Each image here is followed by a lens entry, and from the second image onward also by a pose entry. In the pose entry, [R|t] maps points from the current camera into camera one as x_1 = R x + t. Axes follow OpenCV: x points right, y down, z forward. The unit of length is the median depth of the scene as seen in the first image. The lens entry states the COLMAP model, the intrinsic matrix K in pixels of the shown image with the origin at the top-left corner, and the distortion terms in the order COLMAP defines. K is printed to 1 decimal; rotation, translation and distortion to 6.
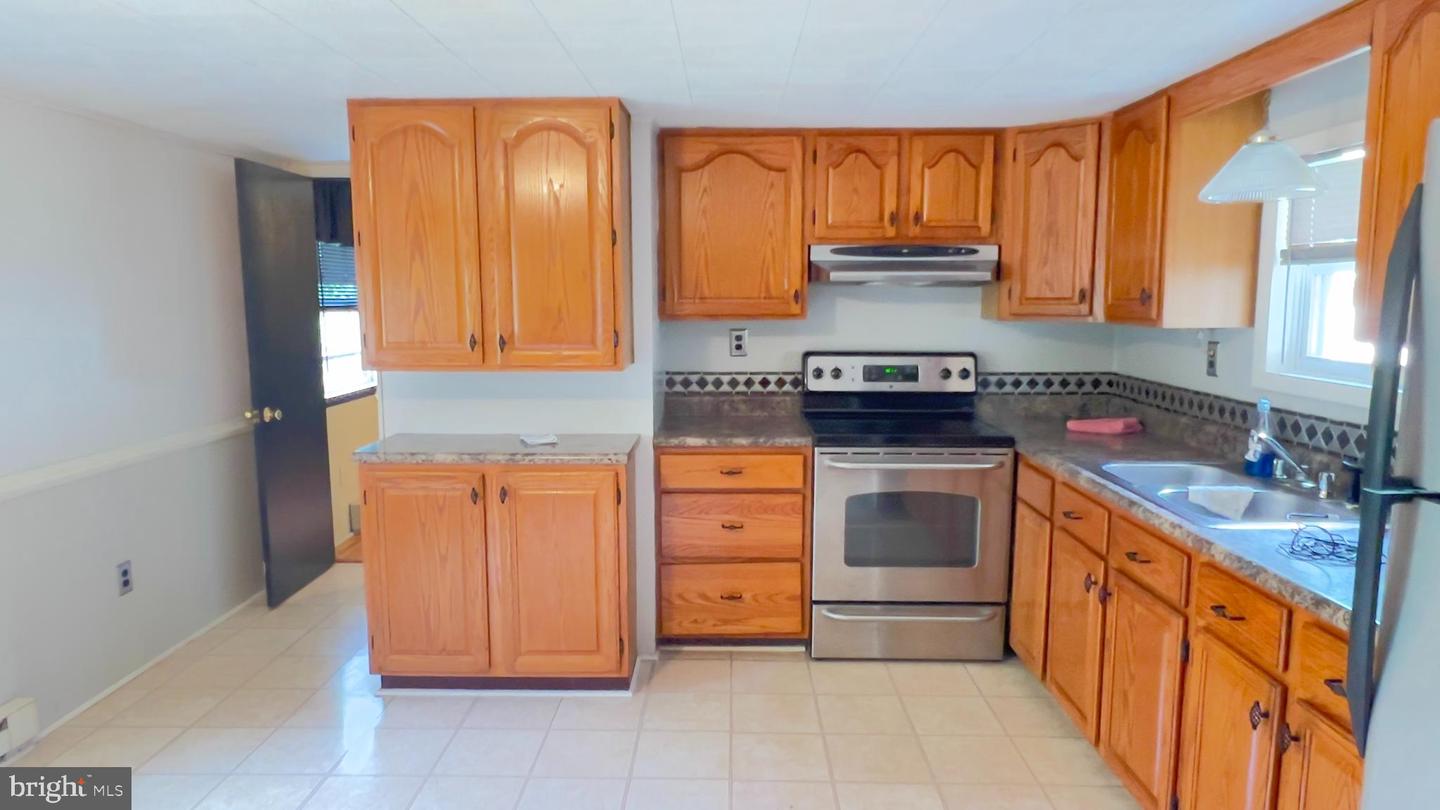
lens RADIAL K [[908.2, 0, 714.4], [0, 908.2, 411.4], [0, 0, 1]] dist [-0.000141, 0.001237]
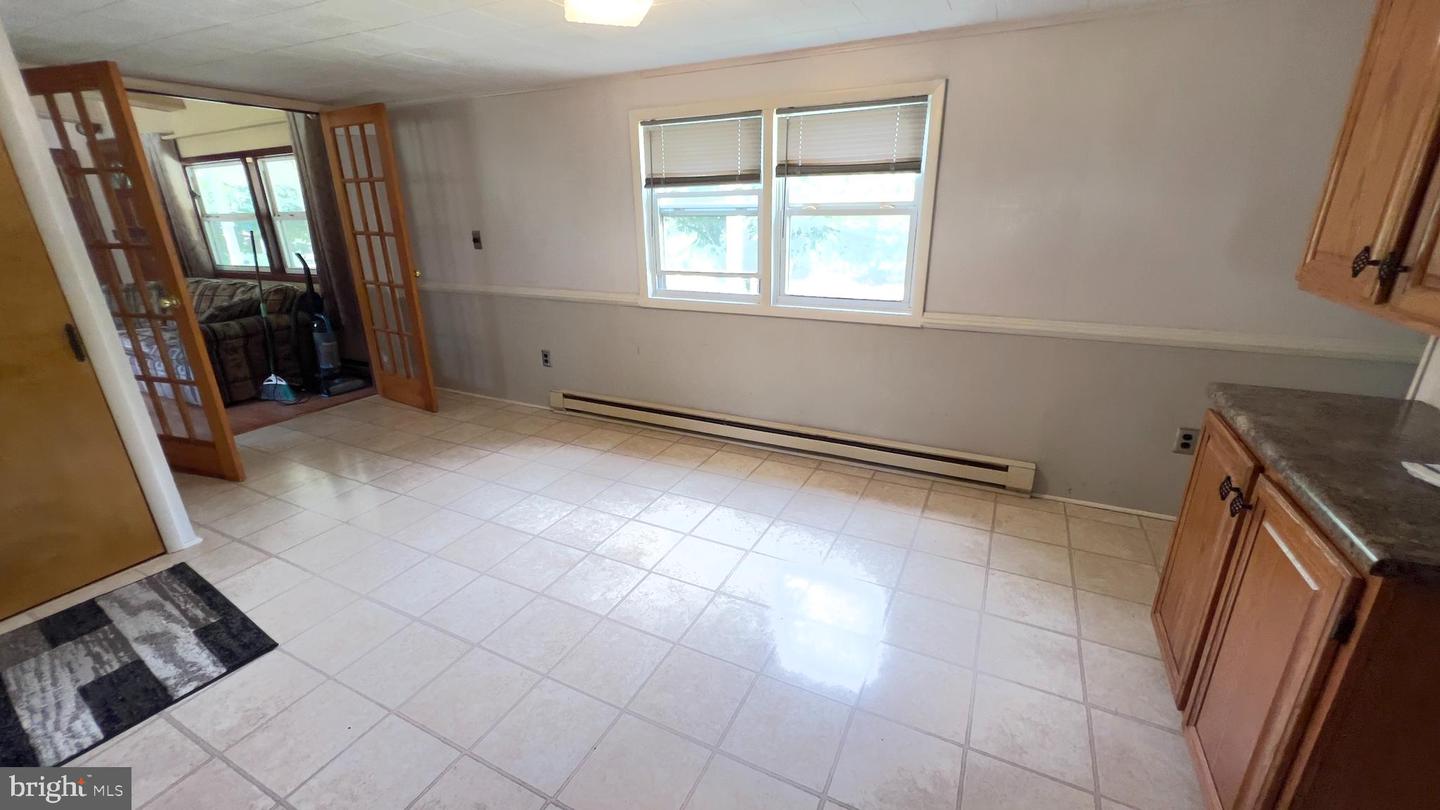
lens RADIAL K [[579.4, 0, 719.4], [0, 579.4, 405.7], [0, 0, 1]] dist [-0.005299, 0.002884]
pose [[-0.433716, 0.307529, -0.846945, 0.224881], [-0.096844, 0.918600, 0.383140, -0.084617], [0.895830, 0.248195, -0.368629, 0.723359]]
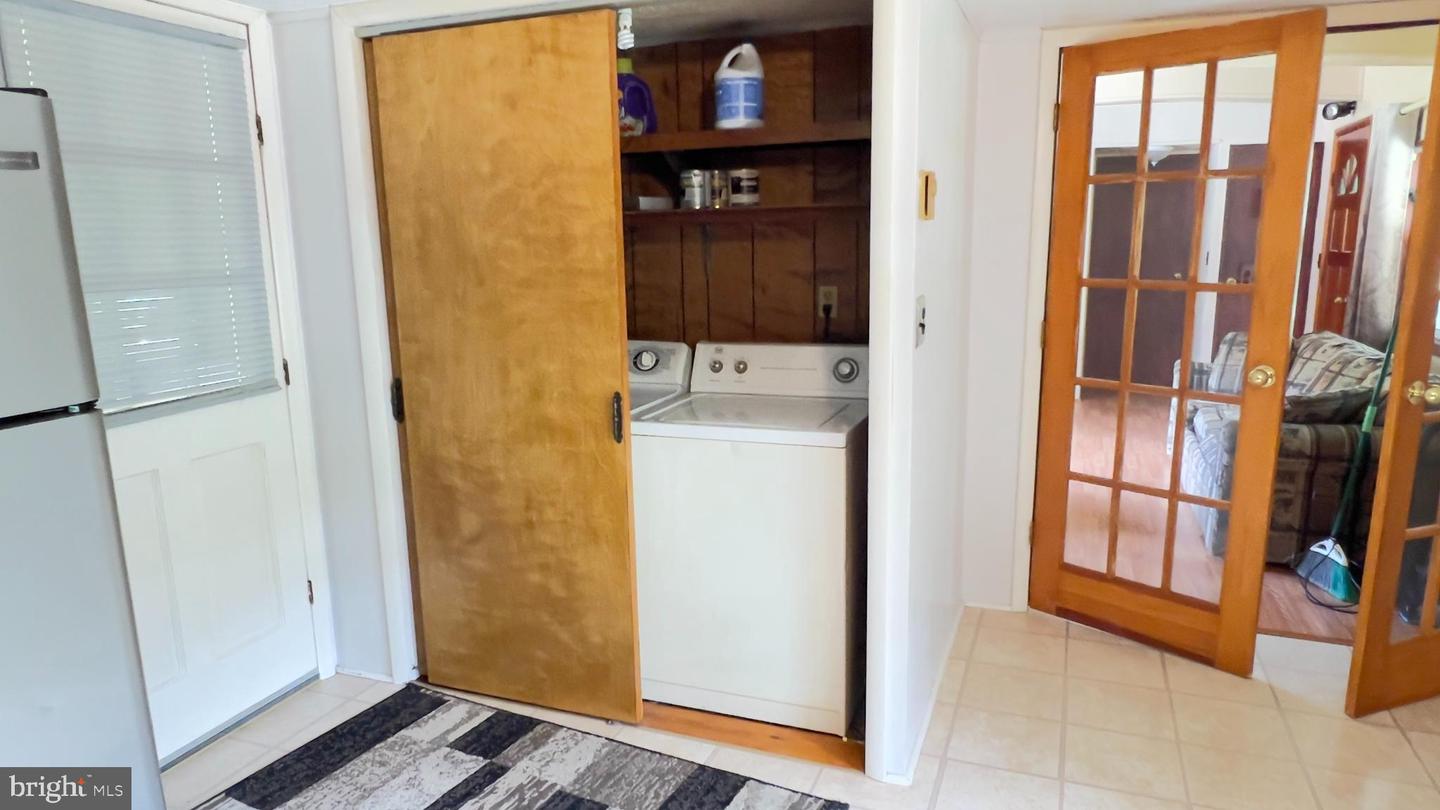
lens RADIAL K [[916.9, 0, 720.9], [0, 916.9, 414.6], [0, 0, 1]] dist [-0.001373, -0.000008]
pose [[-0.938381, -0.052642, 0.341571, -0.160365], [0.059497, 0.948969, 0.309706, -0.061828], [-0.340444, 0.310945, -0.887362, 0.463848]]
